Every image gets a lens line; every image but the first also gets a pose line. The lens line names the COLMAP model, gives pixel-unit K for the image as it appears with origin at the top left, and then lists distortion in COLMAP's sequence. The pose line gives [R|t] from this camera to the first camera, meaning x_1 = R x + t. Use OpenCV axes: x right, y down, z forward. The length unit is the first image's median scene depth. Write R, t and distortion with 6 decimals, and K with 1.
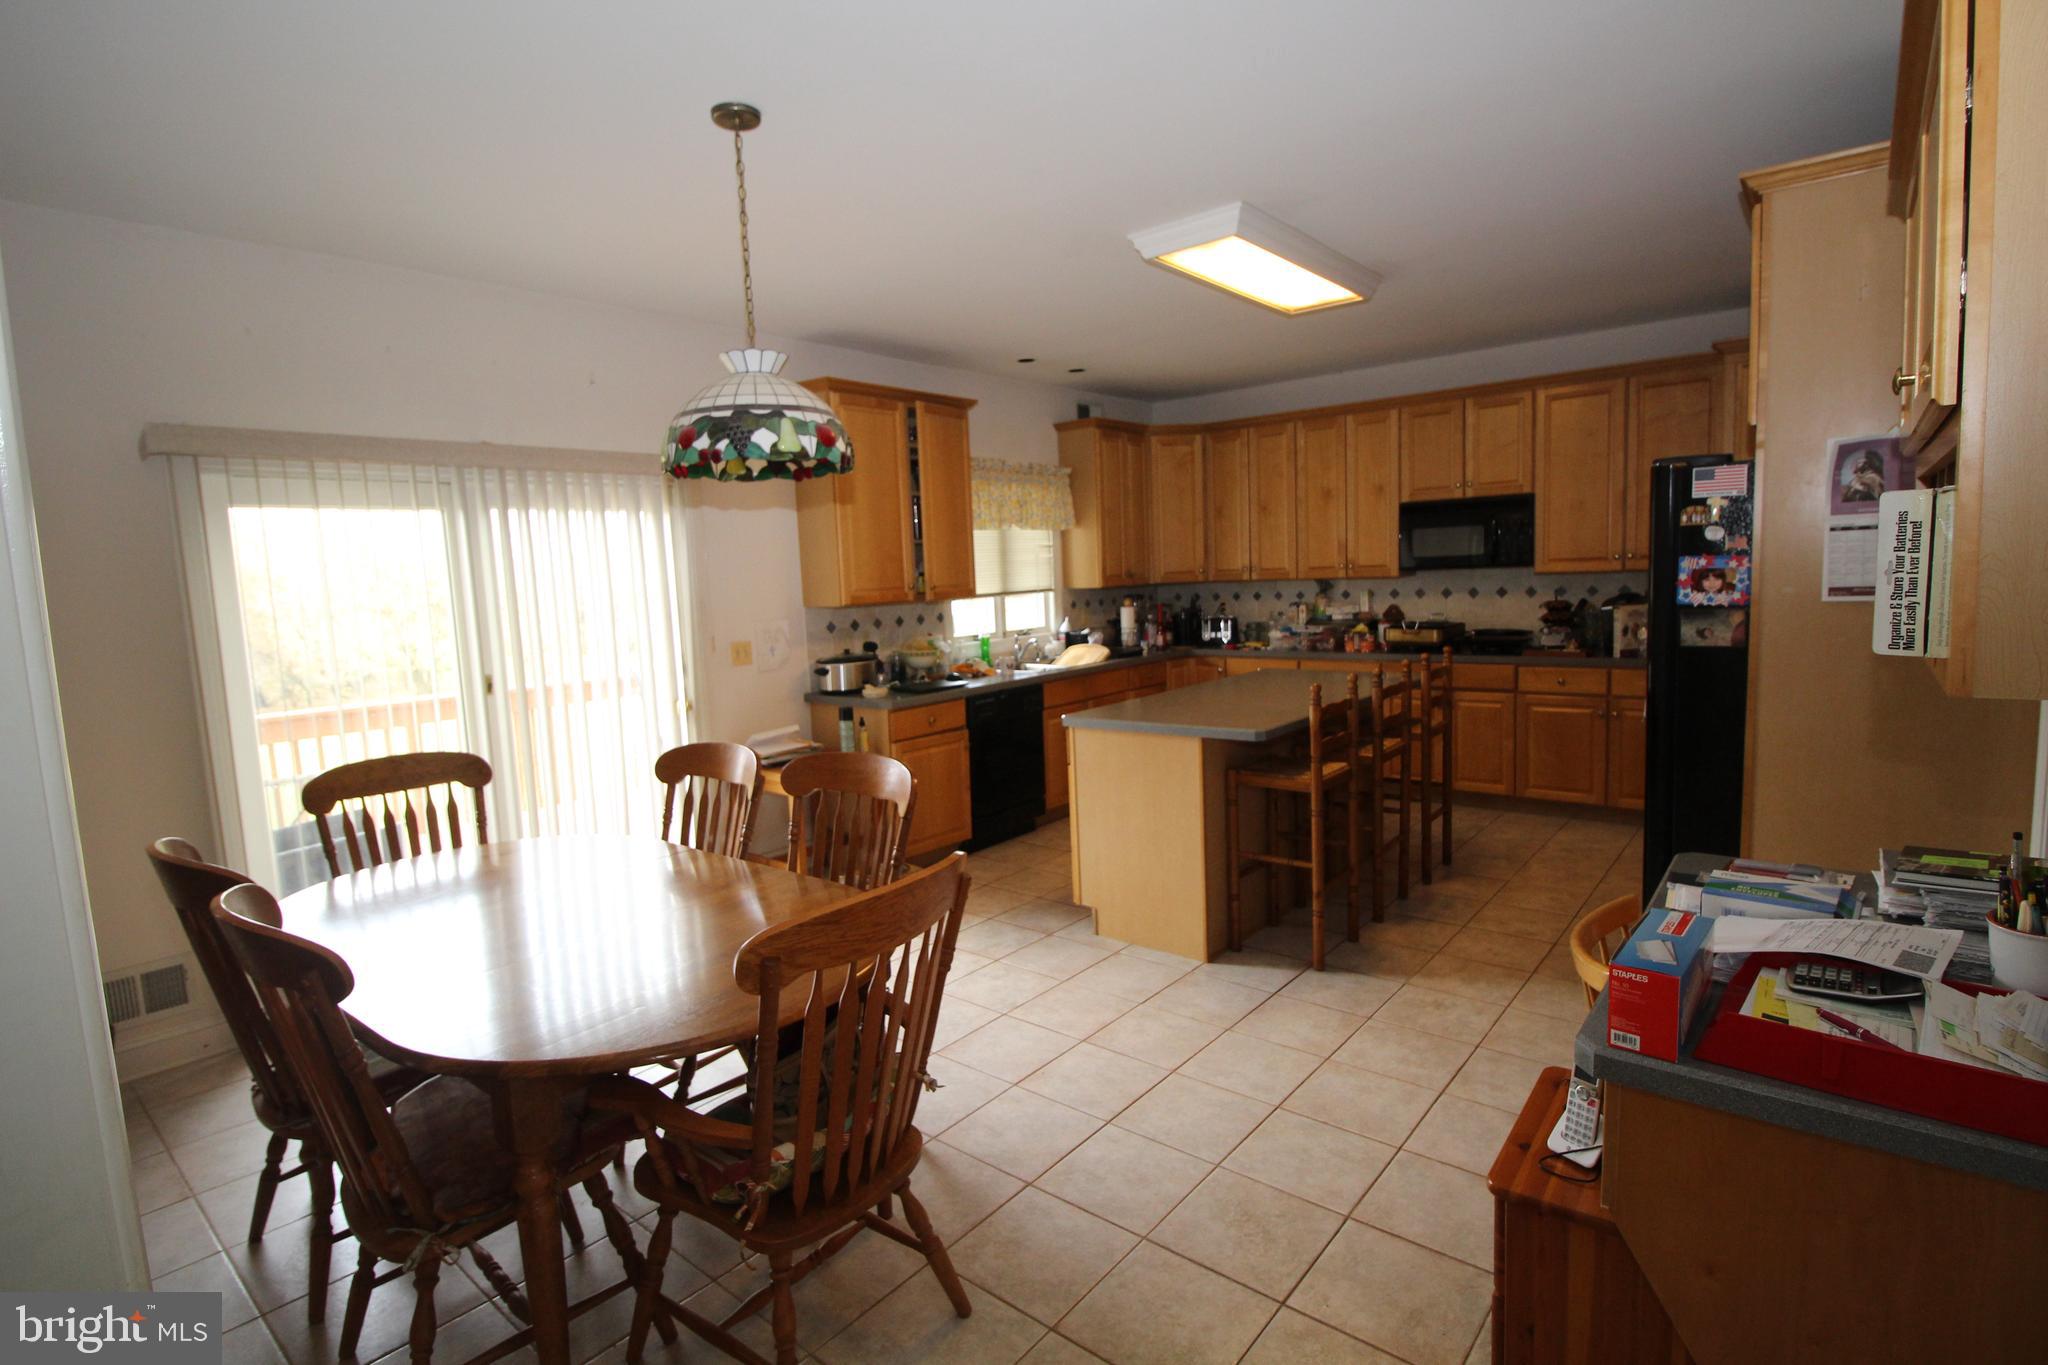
lens RADIAL K [[984.2, 0, 1022.7], [0, 984.2, 679.5], [0, 0, 1]] dist [-0.001817, -0.008064]
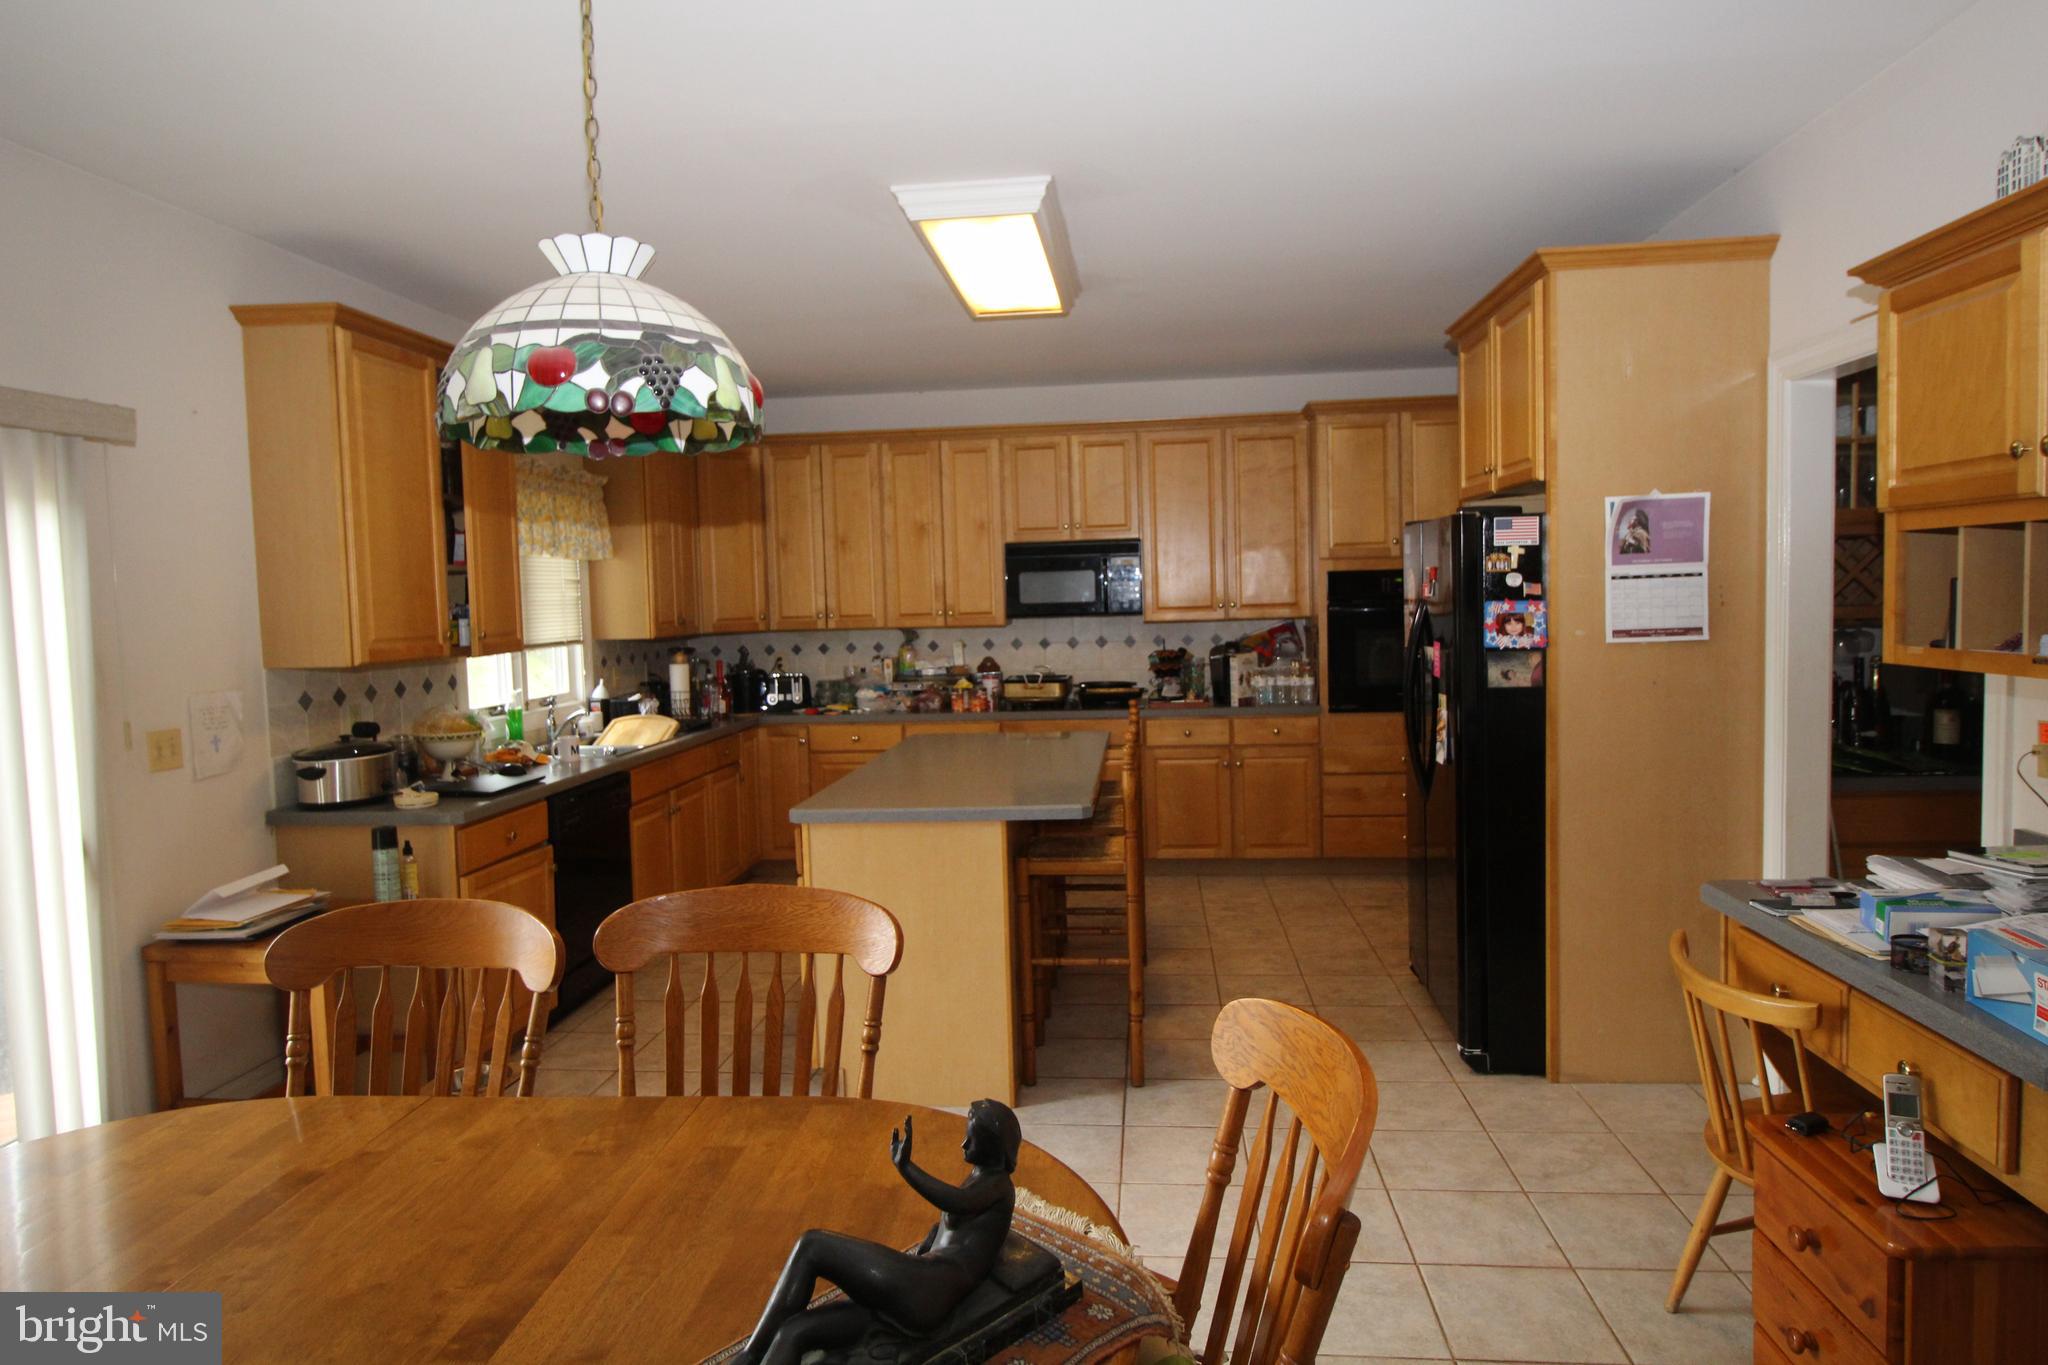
lens RADIAL K [[1175.1, 0, 1021.9], [0, 1175.1, 666.0], [0, 0, 1]] dist [0.007091, -0.011870]
pose [[0.829672, -0.014773, 0.558056, -0.243641], [0.056017, 0.996807, -0.056894, -0.007929], [-0.555434, 0.078464, 0.827850, 0.141380]]
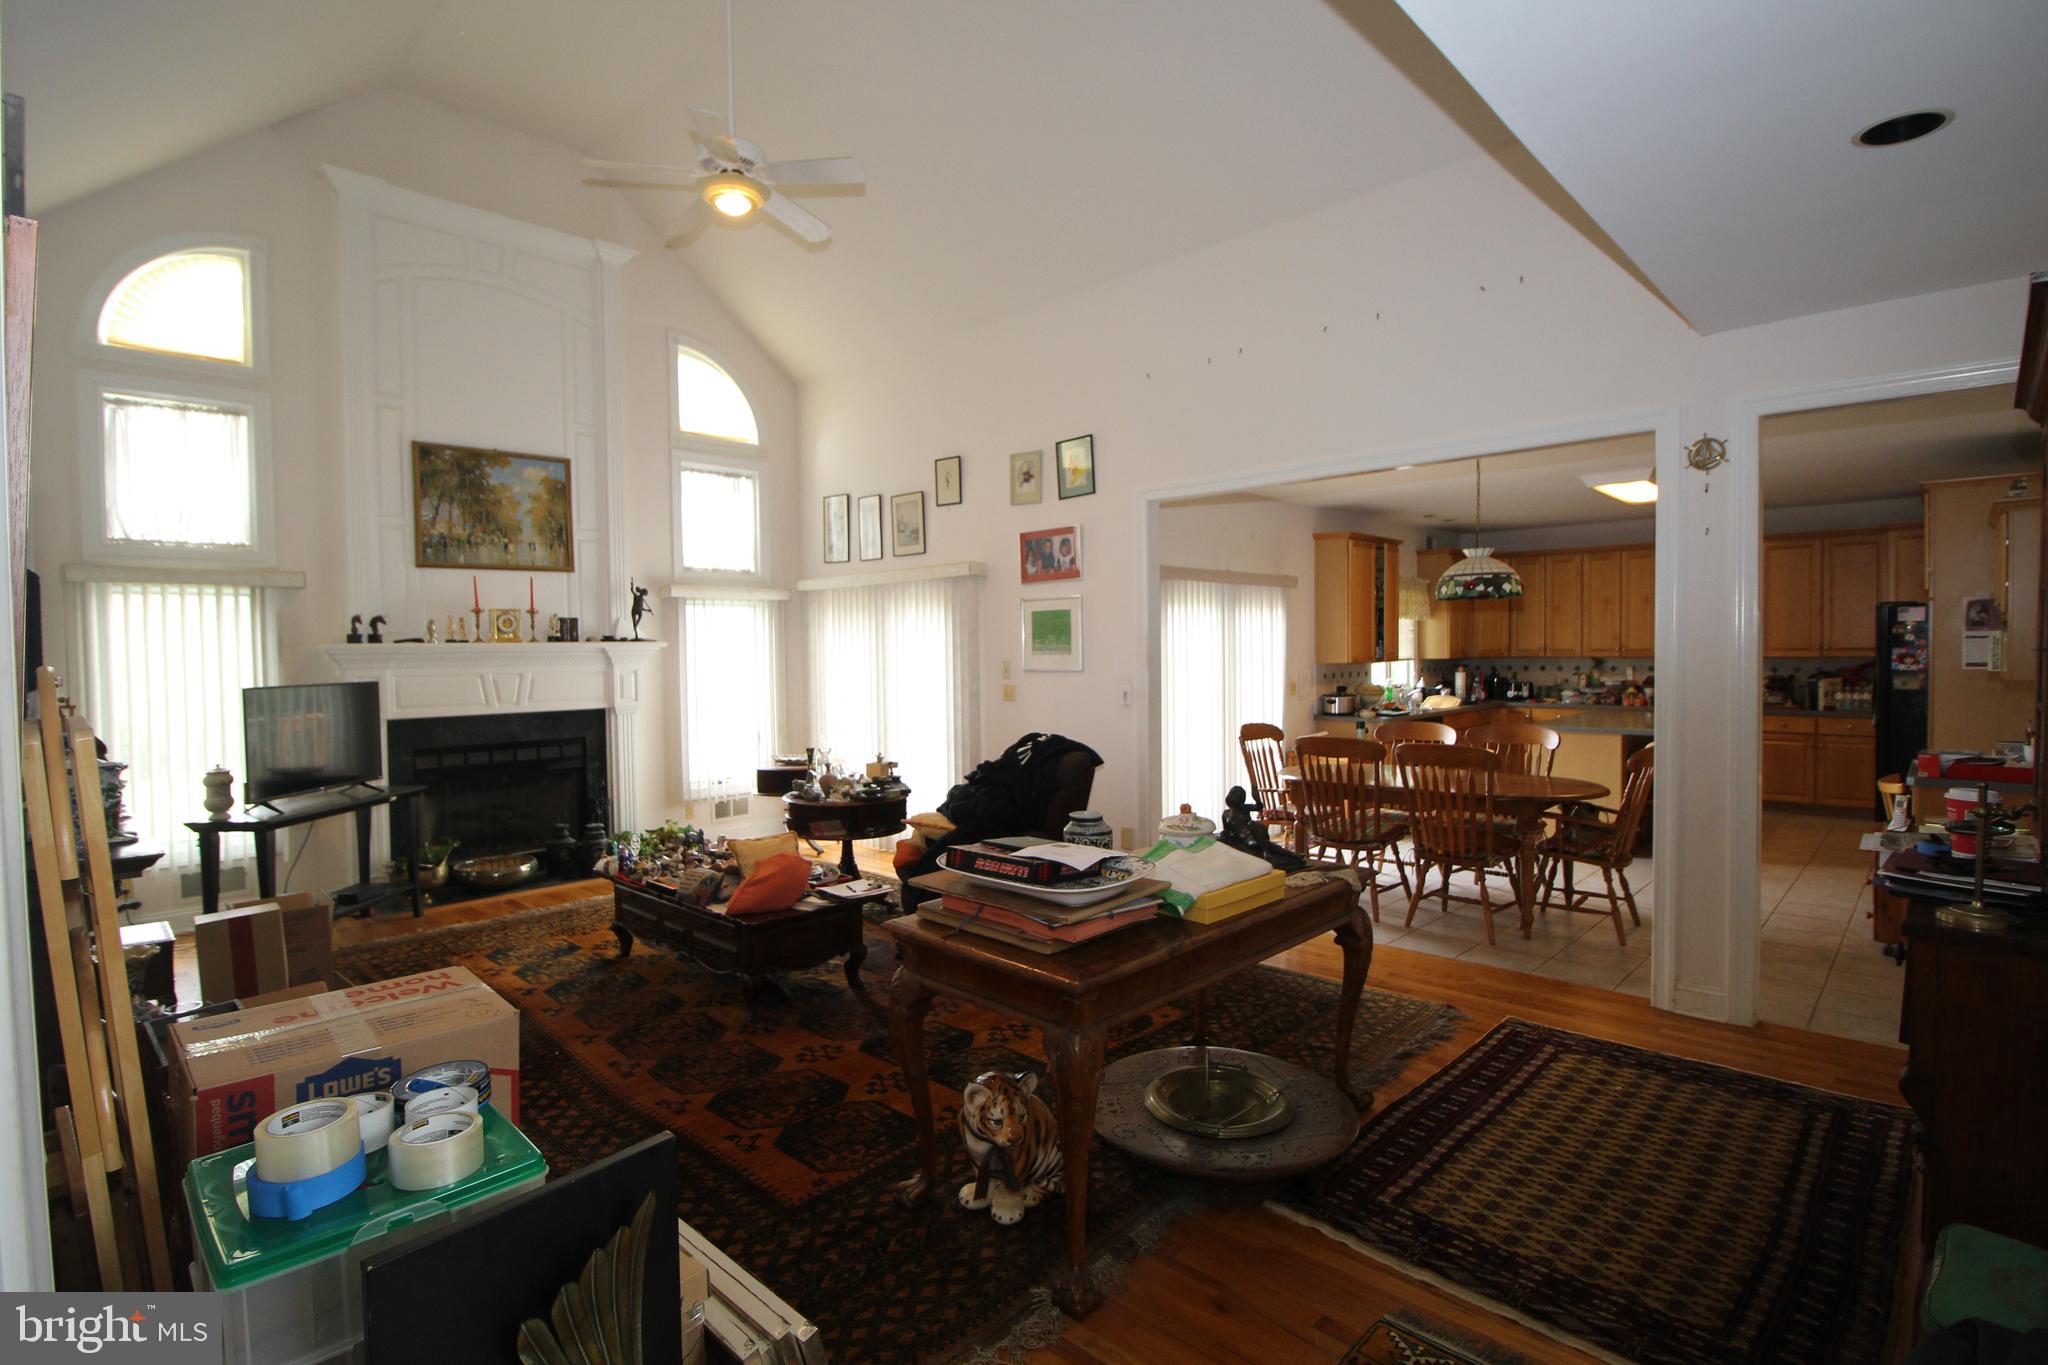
lens RADIAL K [[984.2, 0, 1025.8], [0, 984.2, 674.0], [0, 0, 1]] dist [-0.001817, -0.008064]
pose [[0.997474, 0.032530, -0.063149, -0.618246], [-0.037624, 0.995984, -0.081240, 0.101125], [0.060252, 0.083411, 0.994692, -0.705981]]
